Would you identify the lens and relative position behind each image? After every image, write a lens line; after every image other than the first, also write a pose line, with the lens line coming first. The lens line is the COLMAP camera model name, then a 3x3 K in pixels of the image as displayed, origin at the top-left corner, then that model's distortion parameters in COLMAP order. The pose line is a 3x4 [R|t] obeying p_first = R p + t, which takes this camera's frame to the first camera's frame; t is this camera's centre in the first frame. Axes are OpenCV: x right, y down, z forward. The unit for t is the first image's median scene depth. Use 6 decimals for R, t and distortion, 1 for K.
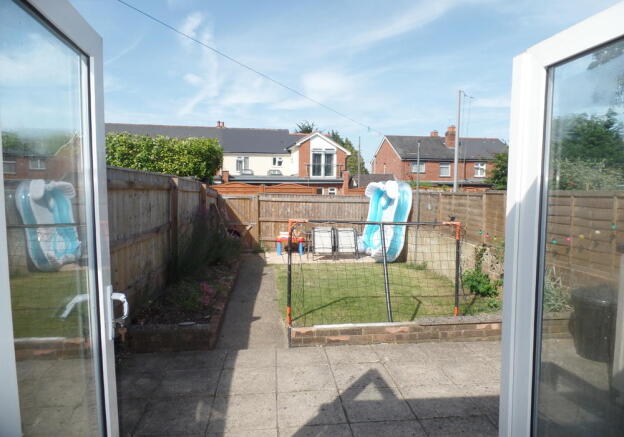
lens RADIAL K [[423.1, 0, 282.0], [0, 423.1, 218.7], [0, 0, 1]] dist [0.038085, -0.000751]
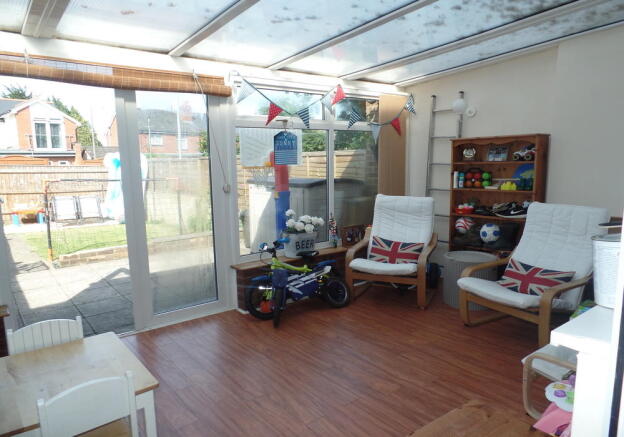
lens RADIAL K [[423.1, 0, 282.0], [0, 423.1, 218.7], [0, 0, 1]] dist [0.038085, -0.000751]
pose [[0.829367, -0.100644, 0.549564, -0.036566], [0.065825, 0.994393, 0.082768, 0.020991], [-0.554813, -0.032470, 0.831342, -0.156201]]
